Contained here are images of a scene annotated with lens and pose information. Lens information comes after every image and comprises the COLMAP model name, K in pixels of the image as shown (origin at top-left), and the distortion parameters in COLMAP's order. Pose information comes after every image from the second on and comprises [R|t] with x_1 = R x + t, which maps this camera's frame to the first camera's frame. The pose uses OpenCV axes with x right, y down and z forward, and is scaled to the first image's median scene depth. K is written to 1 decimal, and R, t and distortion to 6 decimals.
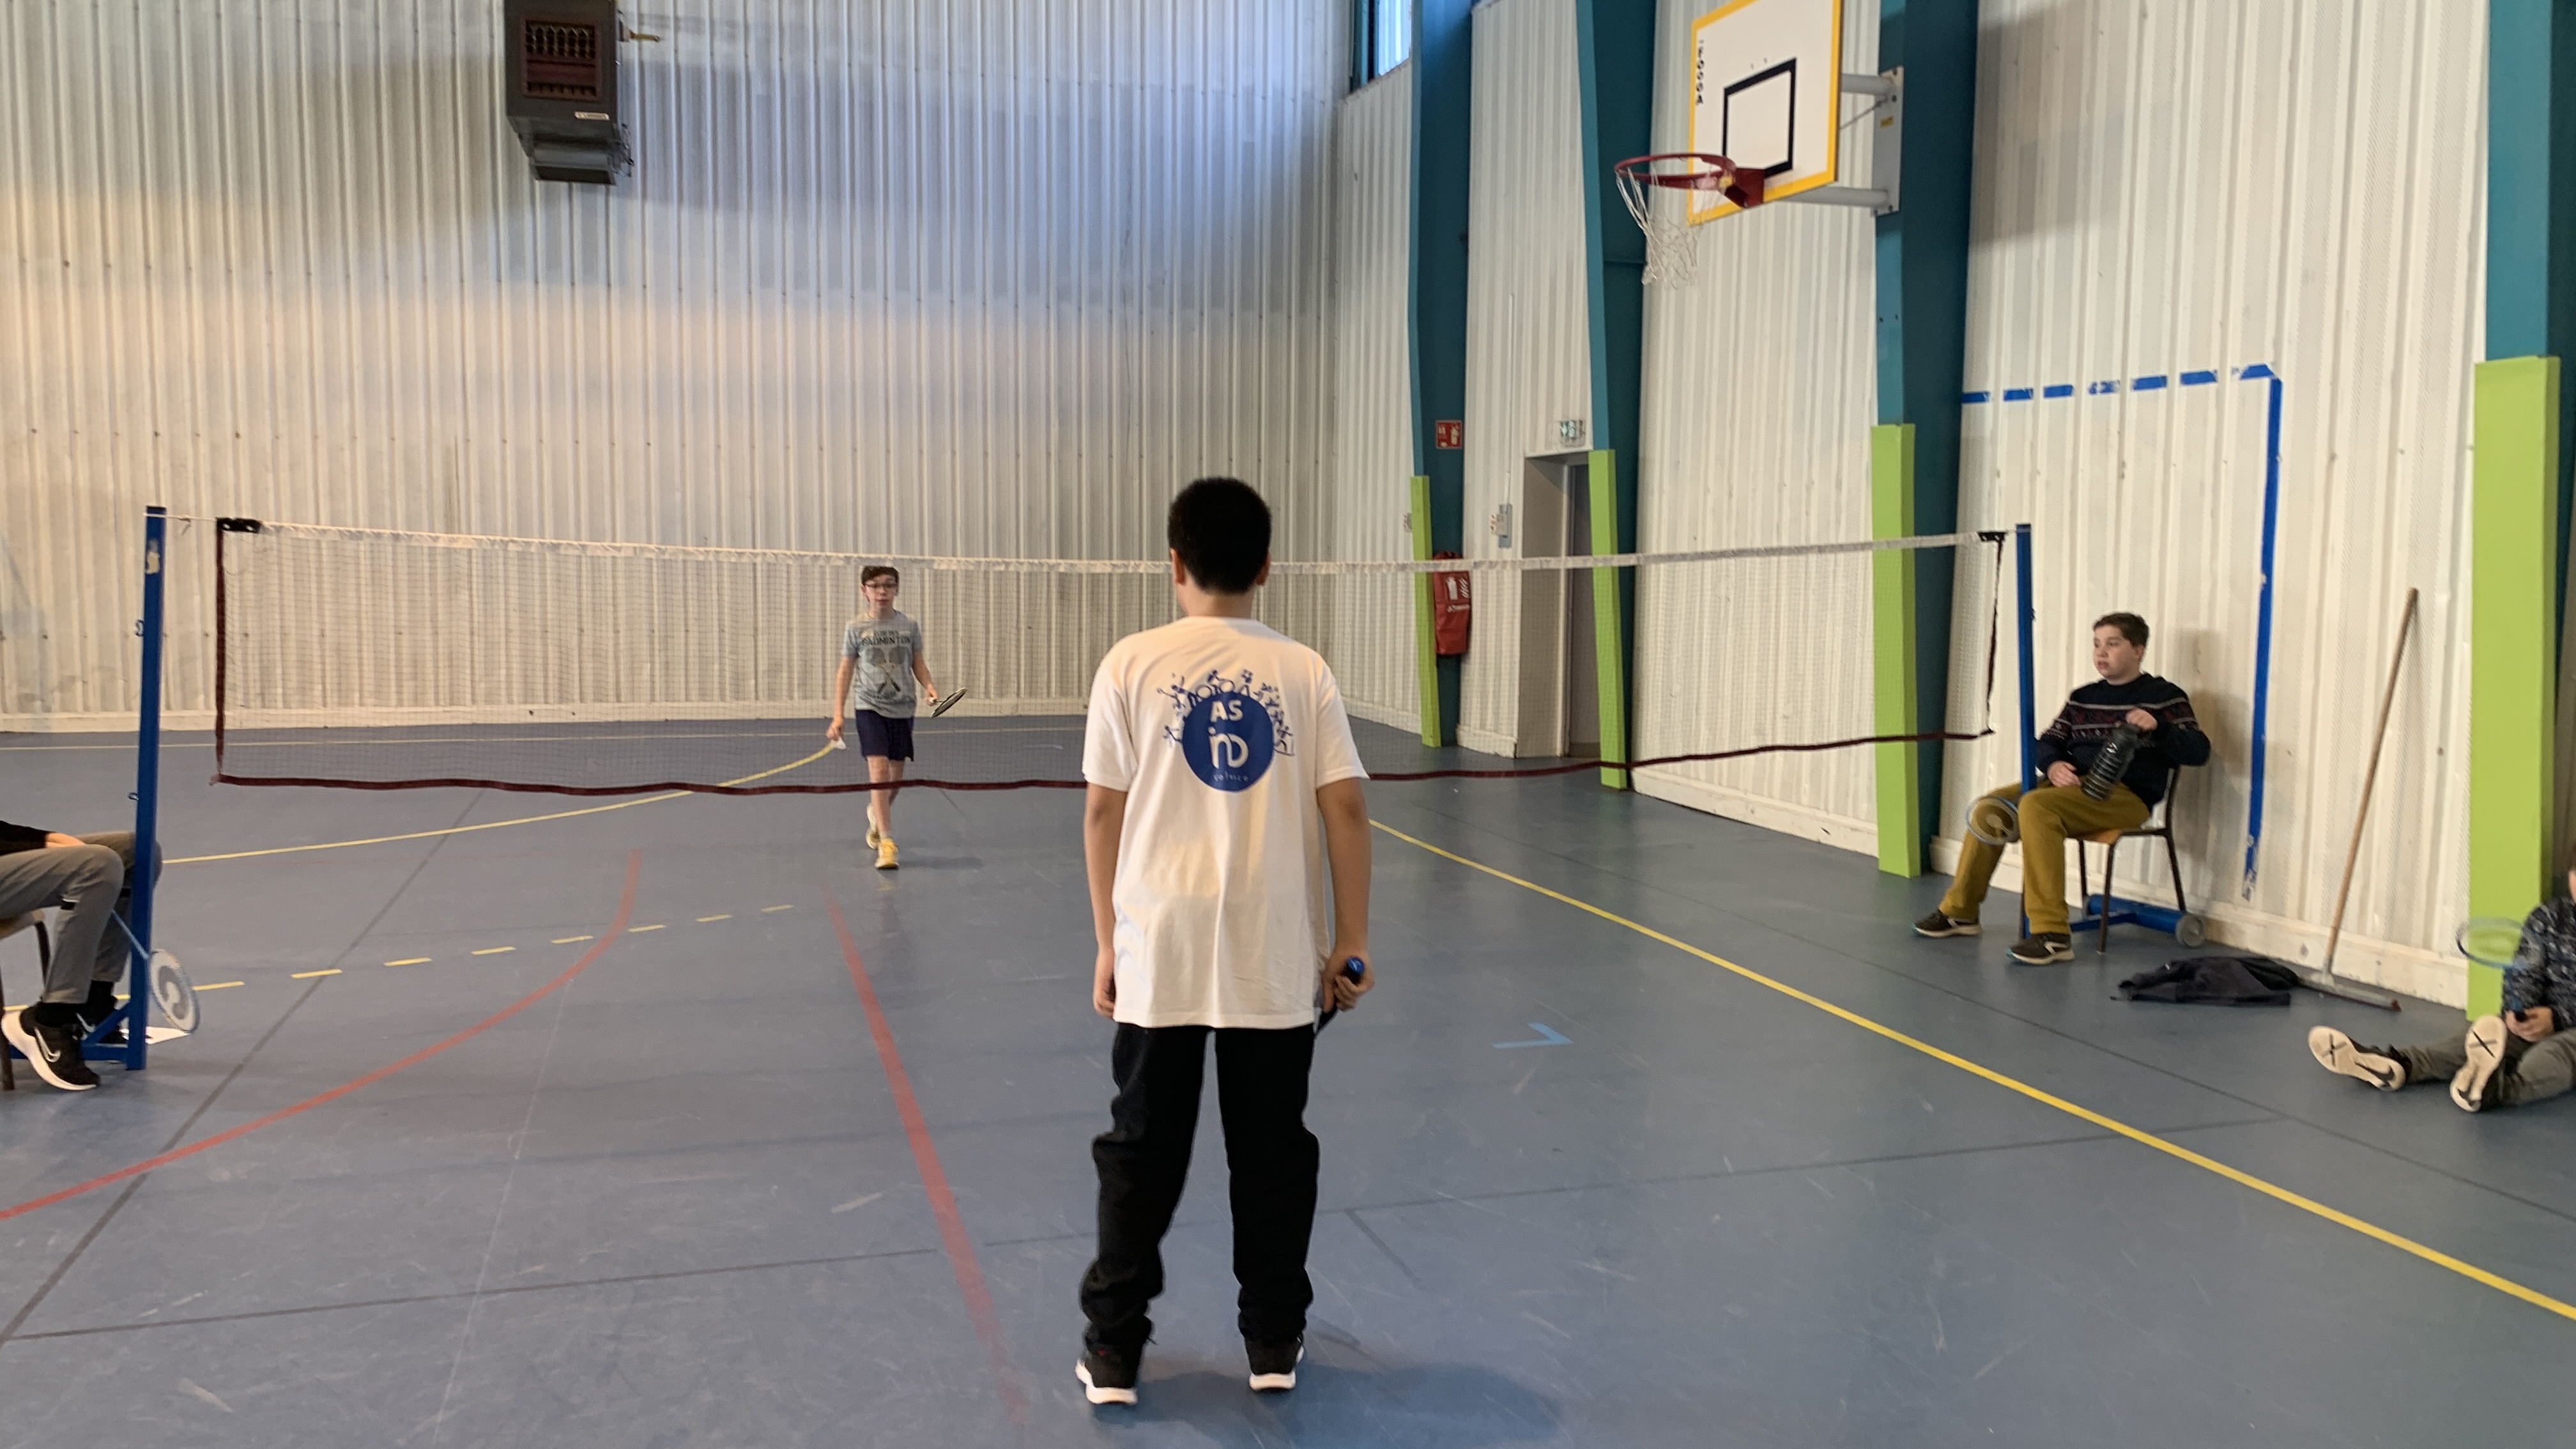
lens RADIAL K [[1945.3, 0, 1287.7], [0, 1945.3, 726.2], [0, 0, 1]] dist [-0.001283, -0.002329]
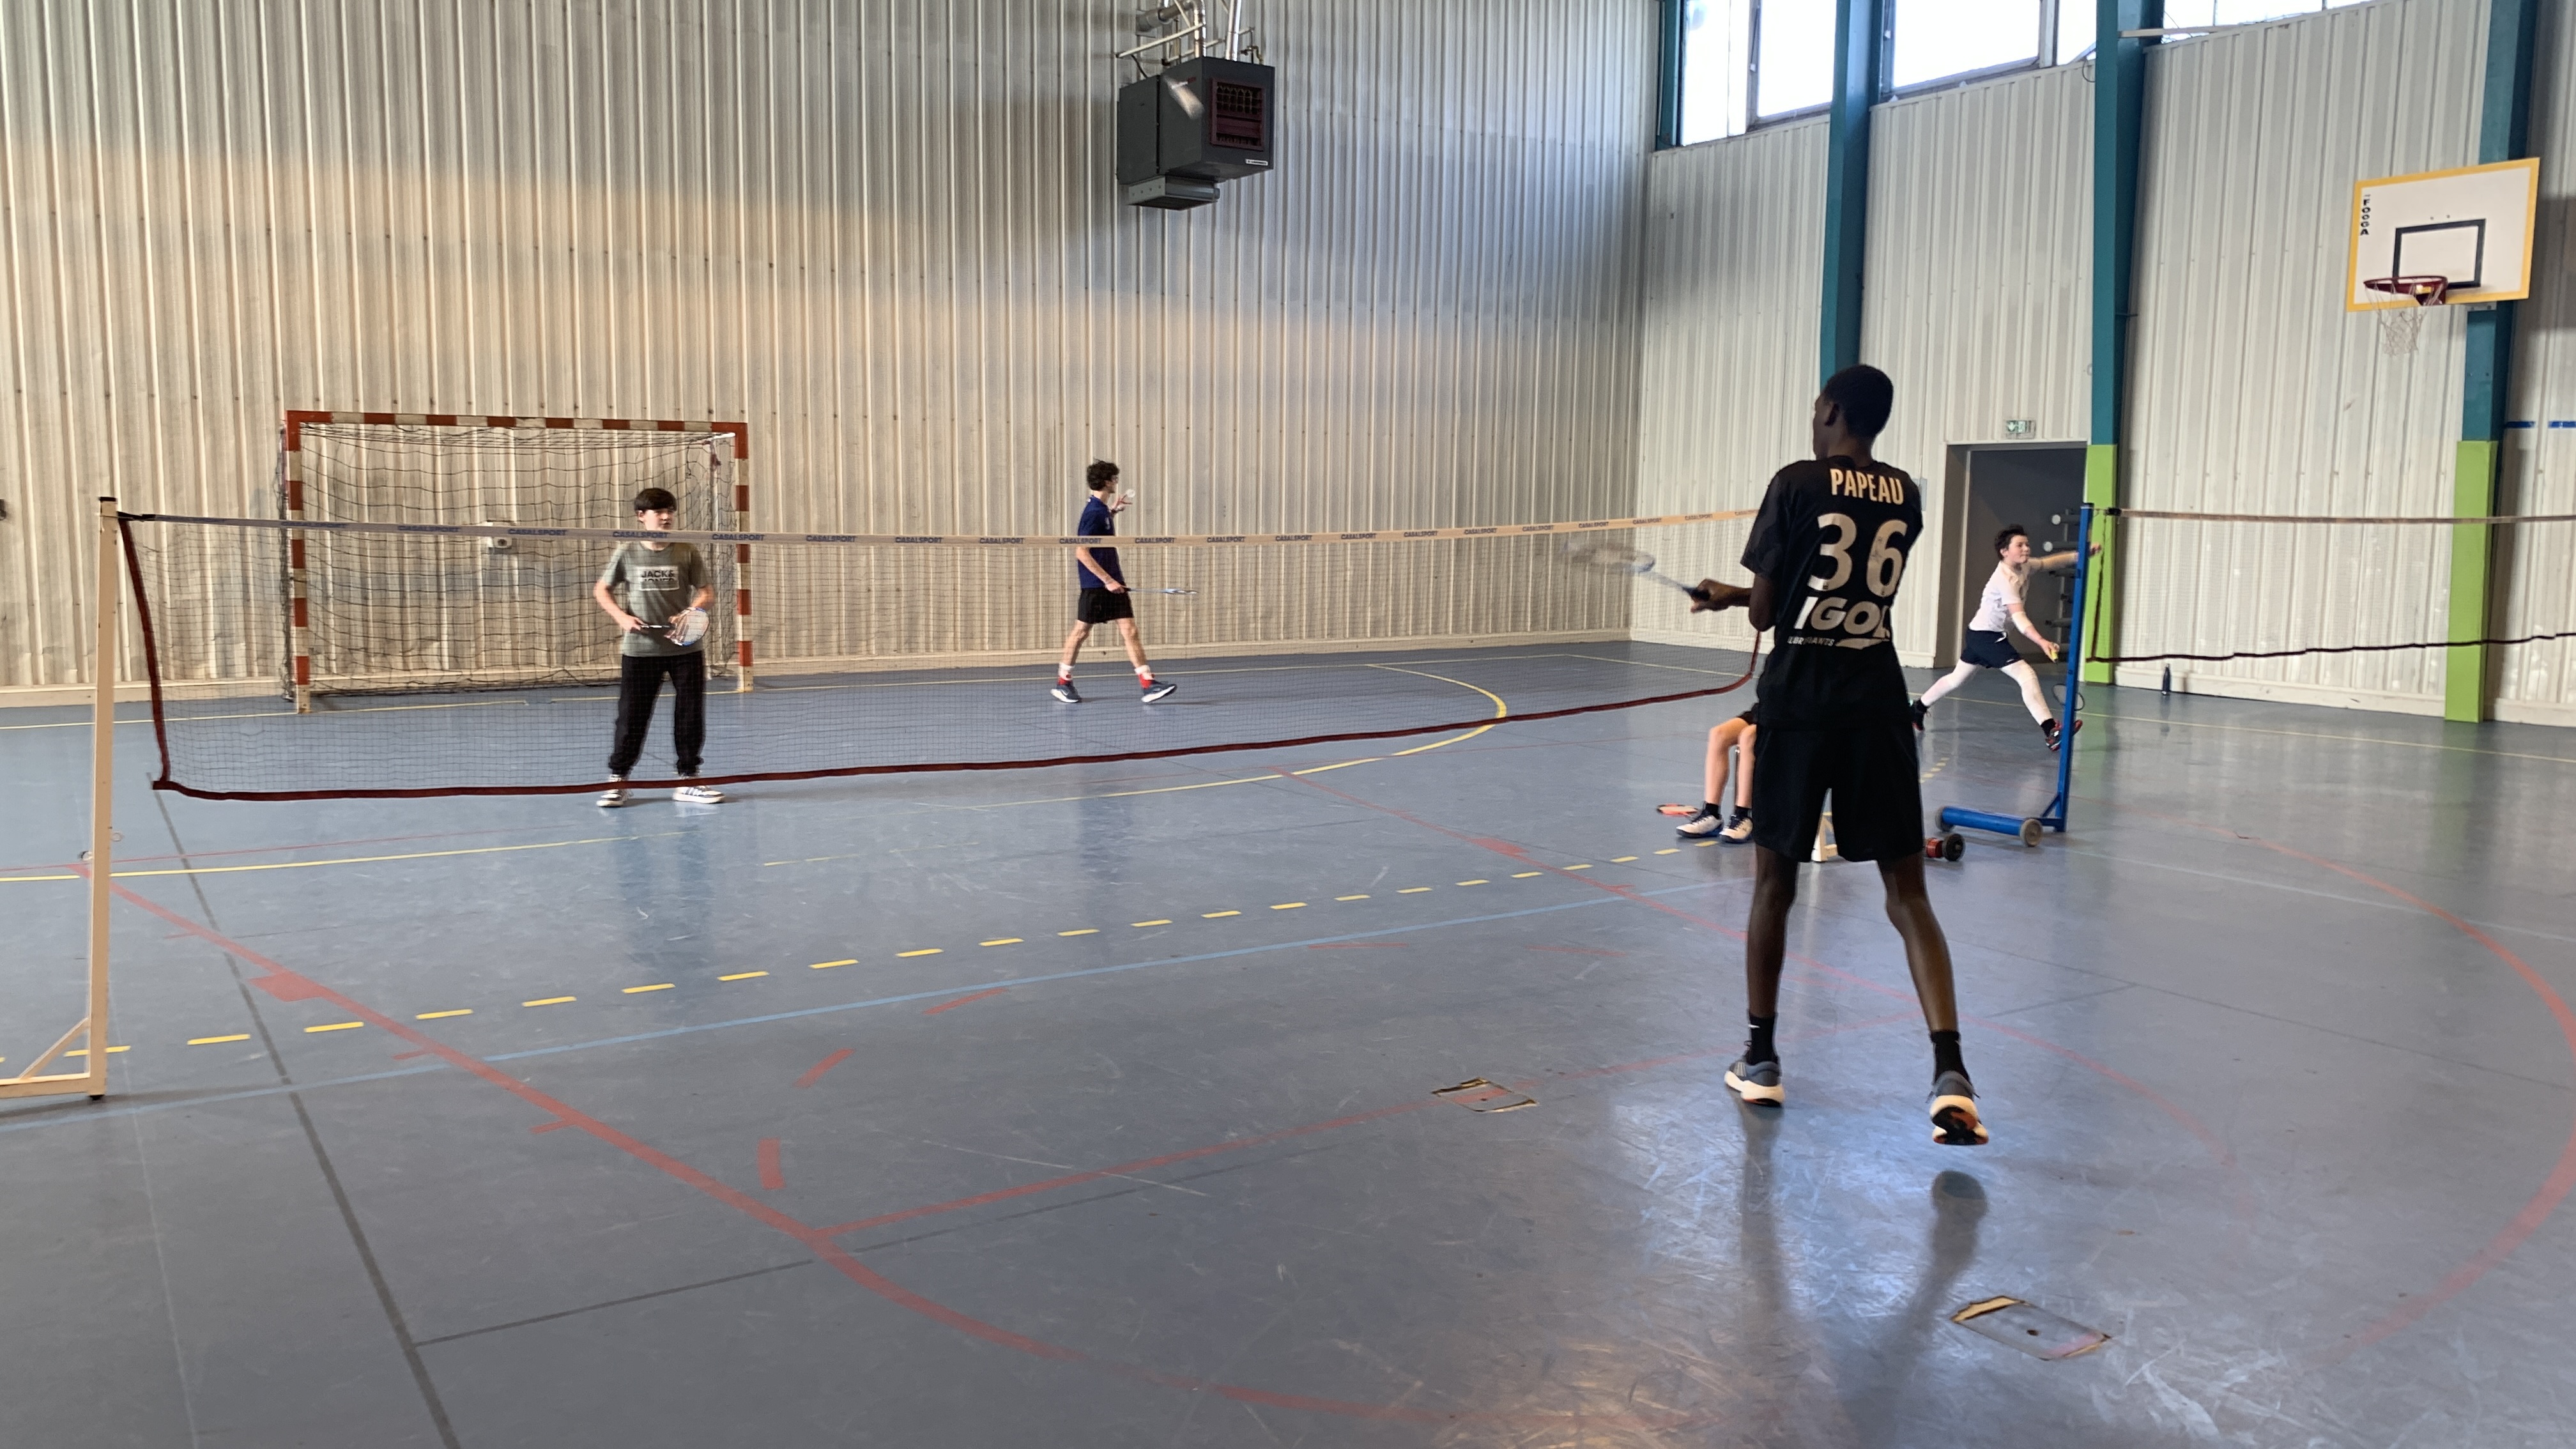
lens RADIAL K [[1945.3, 0, 1301.6], [0, 1945.3, 728.2], [0, 0, 1]] dist [-0.001283, -0.002329]
pose [[0.967517, -0.028106, 0.251238, -0.598114], [0.023018, 0.999467, 0.023168, 0.014164], [-0.251755, -0.016632, 0.967648, -0.184236]]
